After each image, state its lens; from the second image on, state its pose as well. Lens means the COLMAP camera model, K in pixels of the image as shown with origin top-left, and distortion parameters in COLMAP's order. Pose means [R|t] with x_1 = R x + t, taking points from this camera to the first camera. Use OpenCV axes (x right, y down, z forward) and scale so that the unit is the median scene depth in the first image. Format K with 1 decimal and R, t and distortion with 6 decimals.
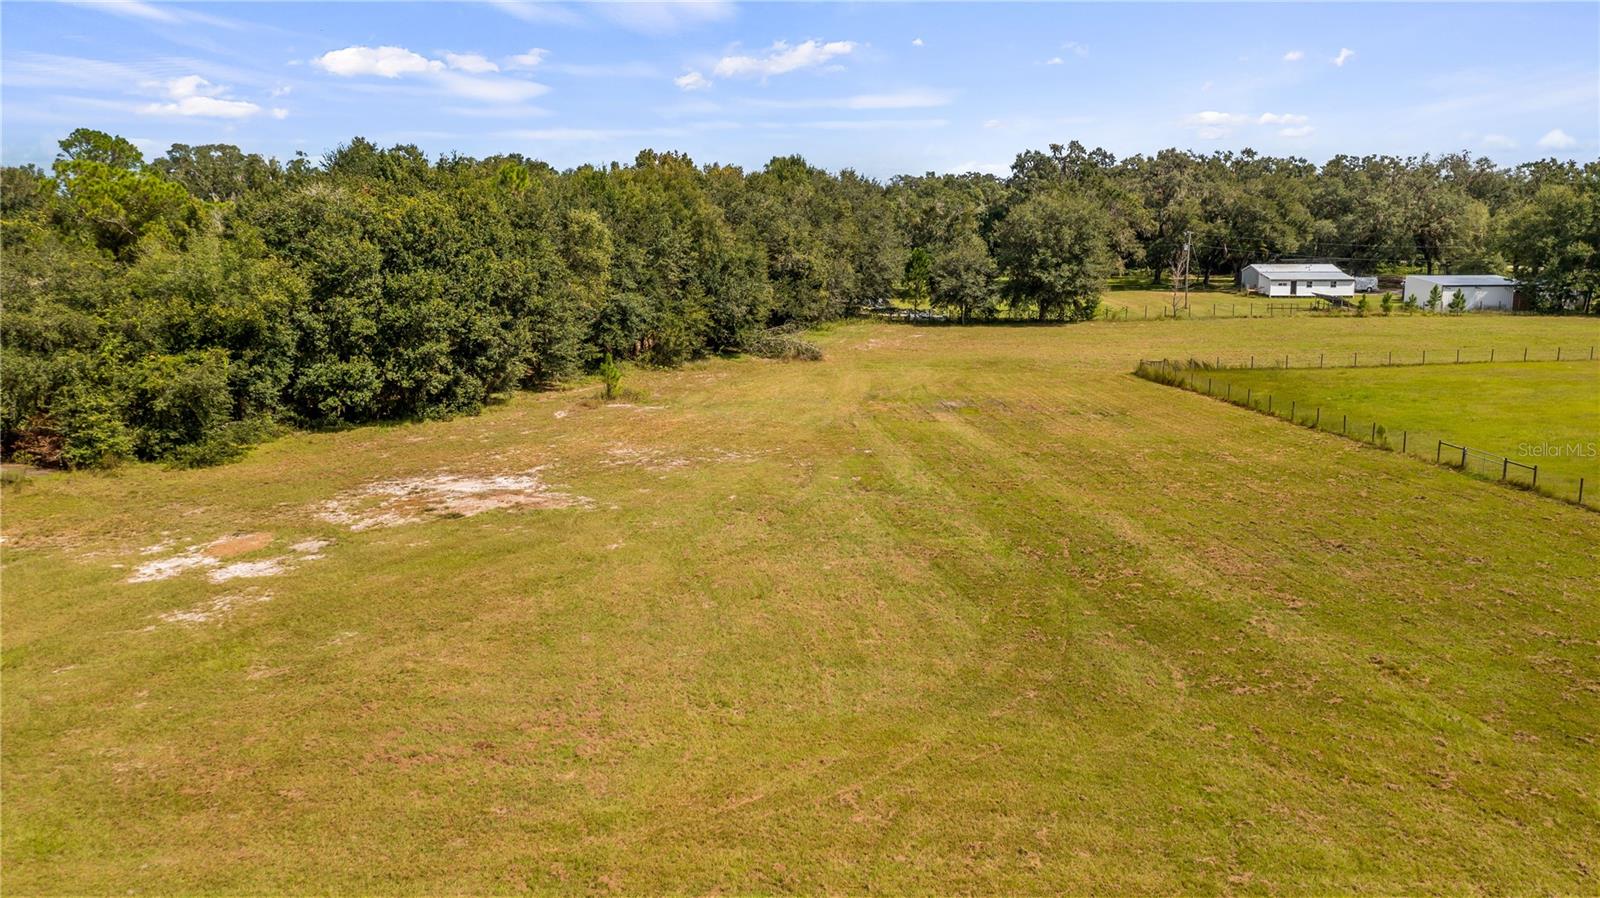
lens RADIAL K [[1257.3, 0, 800.0], [0, 1257.3, 449.0], [0, 0, 1]] dist [-0.019100, -0.004054]
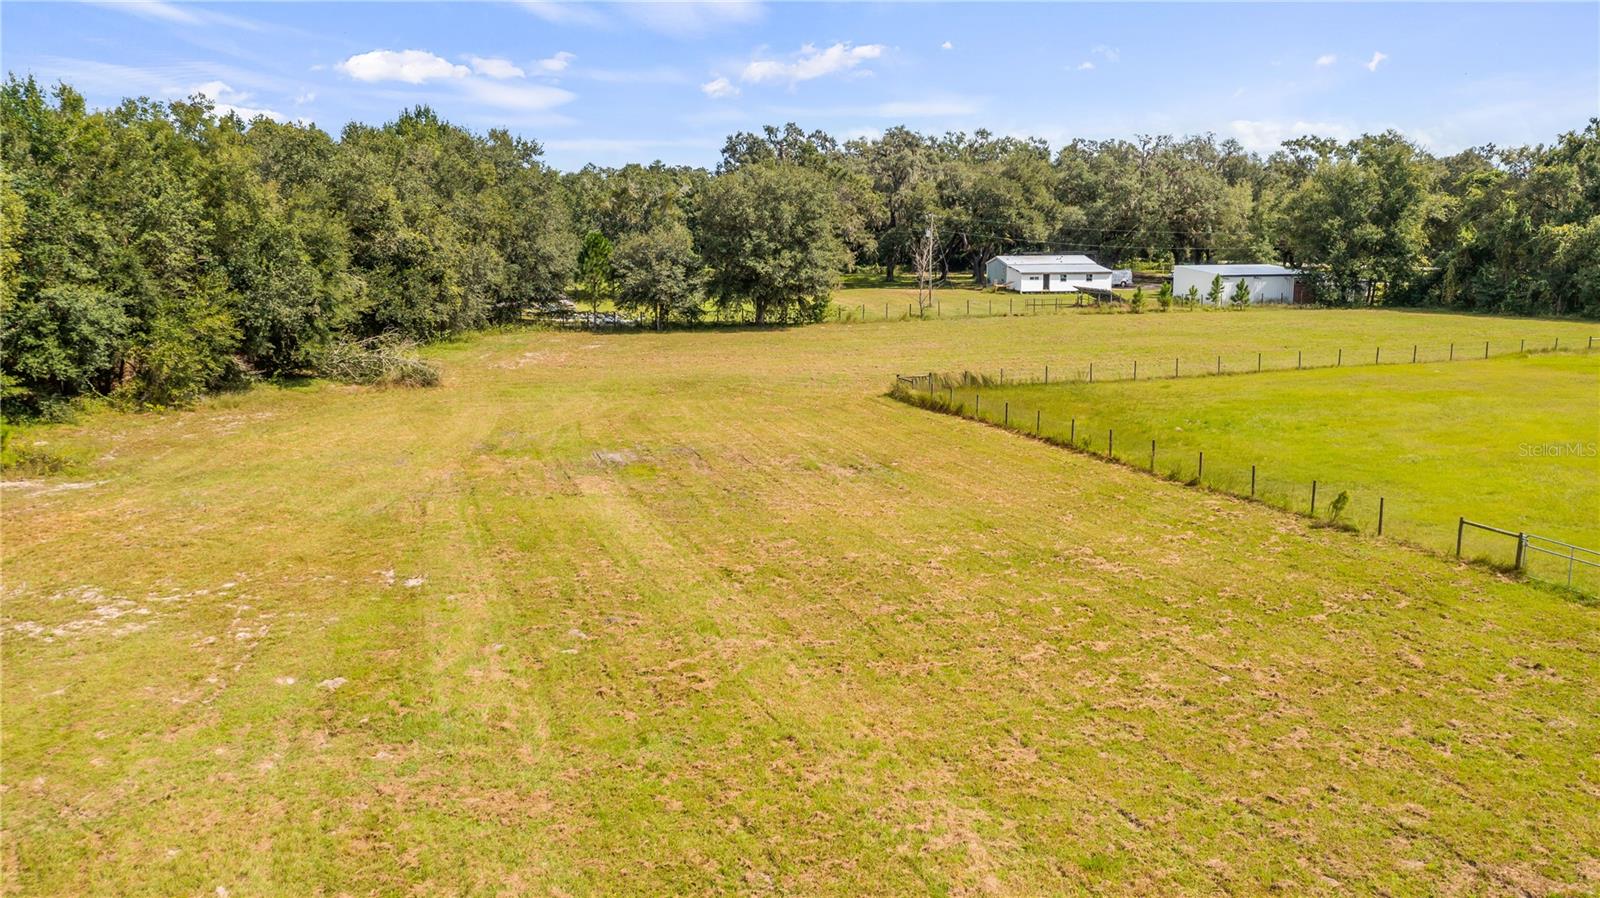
lens RADIAL K [[1257.3, 0, 800.0], [0, 1257.3, 449.0], [0, 0, 1]] dist [-0.019100, -0.004054]
pose [[0.976398, -0.036531, 0.212866, 0.067656], [0.038105, 0.999268, -0.003296, -0.029506], [-0.212590, 0.011330, 0.977076, 0.326466]]
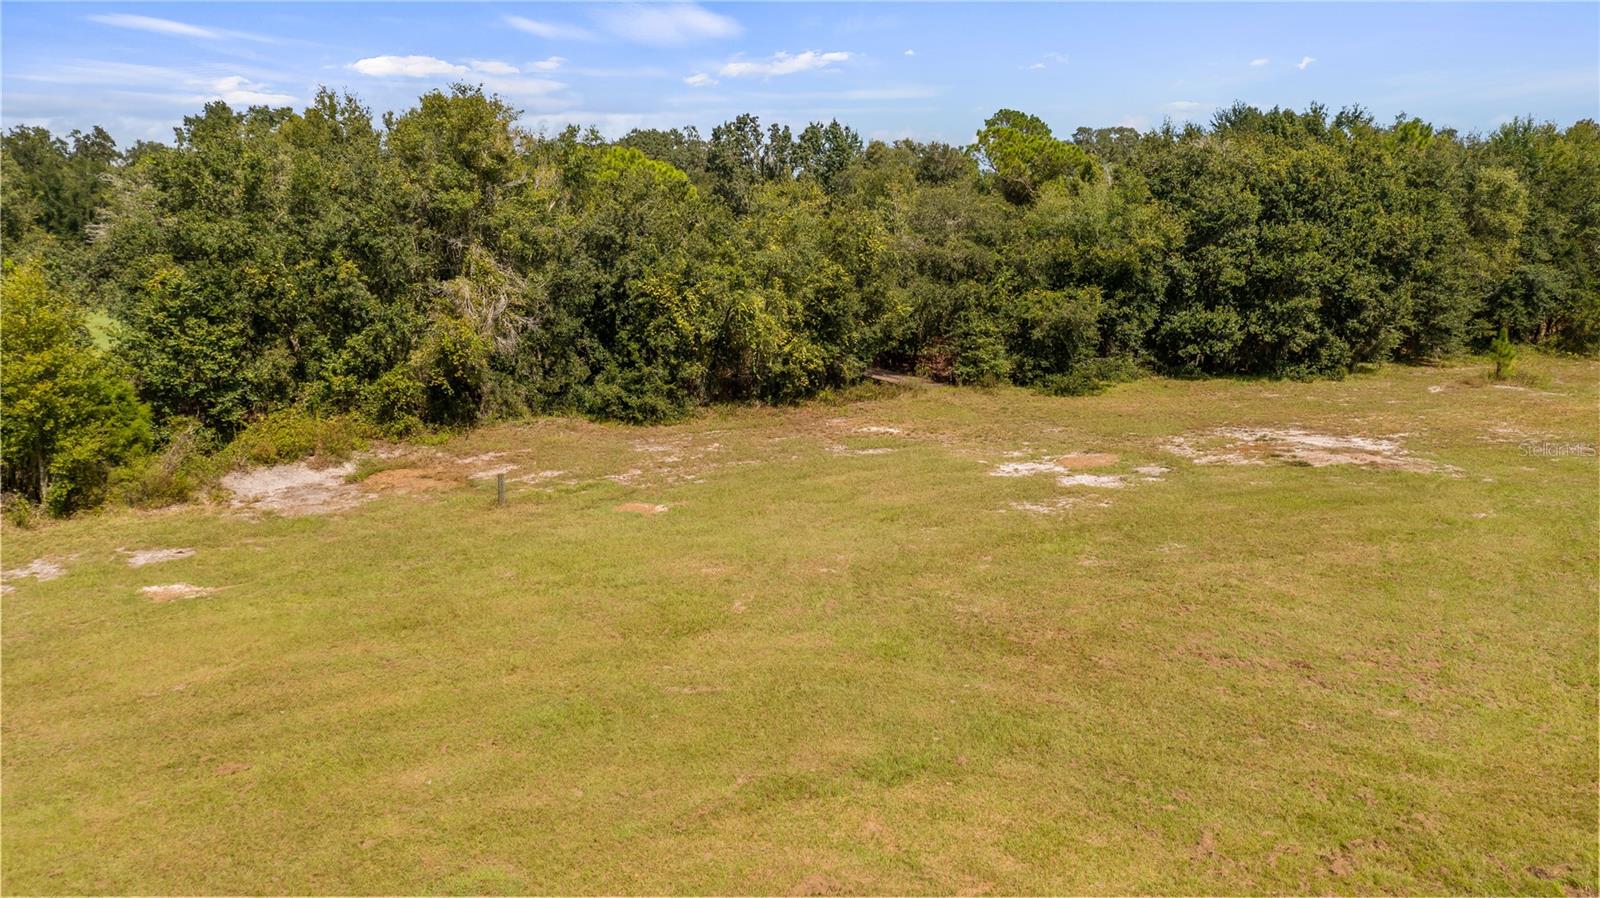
lens RADIAL K [[1257.3, 0, 800.0], [0, 1257.3, 449.0], [0, 0, 1]] dist [-0.019100, -0.004054]
pose [[0.786125, 0.126890, -0.604902, -0.000025], [-0.119686, 0.991427, 0.052429, 0.017372], [0.606368, 0.031182, 0.794572, 0.005554]]
